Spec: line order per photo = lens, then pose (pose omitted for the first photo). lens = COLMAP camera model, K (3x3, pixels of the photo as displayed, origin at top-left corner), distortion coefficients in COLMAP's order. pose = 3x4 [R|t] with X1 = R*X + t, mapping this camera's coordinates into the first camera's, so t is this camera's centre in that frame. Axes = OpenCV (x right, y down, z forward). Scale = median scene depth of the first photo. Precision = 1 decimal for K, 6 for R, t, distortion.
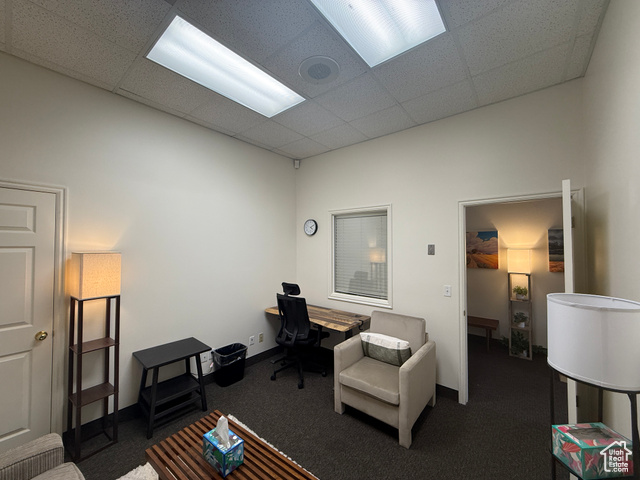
lens RADIAL K [[256.7, 0, 319.0], [0, 256.7, 240.9], [0, 0, 1]] dist [0.000293, -0.000064]
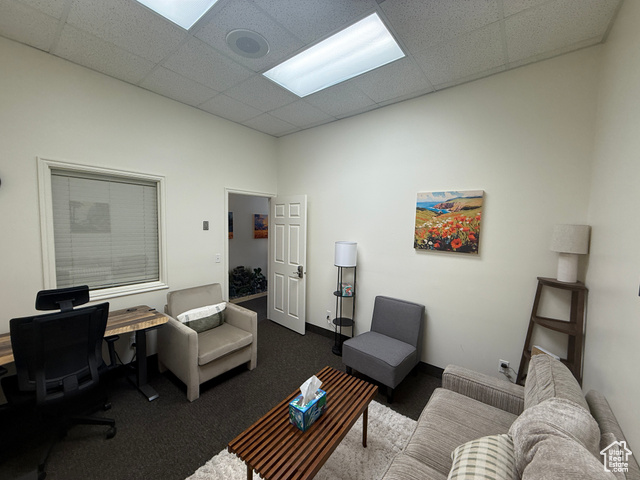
lens RADIAL K [[256.7, 0, 319.0], [0, 256.7, 240.9], [0, 0, 1]] dist [0.000293, -0.000064]
pose [[-0.018738, -0.066865, 0.997586, -0.808904], [-0.036904, 0.997128, 0.066141, 0.008611], [-0.999143, -0.035576, -0.021152, 0.566883]]
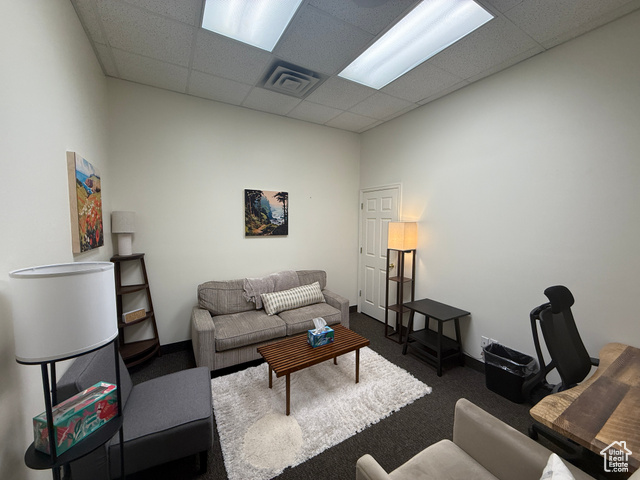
lens RADIAL K [[256.7, 0, 319.0], [0, 256.7, 240.9], [0, 0, 1]] dist [0.000293, -0.000064]
pose [[-0.325207, 0.071446, -0.942940, 0.670417], [0.012487, 0.997379, 0.071264, 0.034232], [0.945560, 0.011401, -0.325247, 0.870482]]
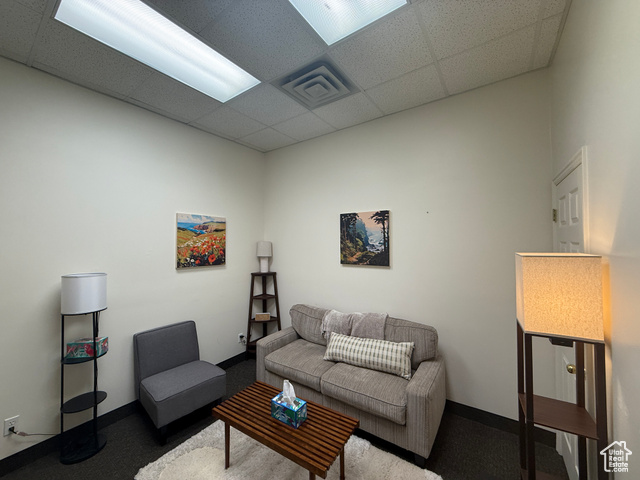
lens RADIAL K [[256.7, 0, 319.0], [0, 256.7, 240.9], [0, 0, 1]] dist [0.000293, -0.000064]
pose [[-0.995963, 0.011100, -0.089072, -0.227829], [0.013151, 0.999661, -0.022477, 0.015310], [0.088792, -0.023558, -0.995772, 1.284122]]
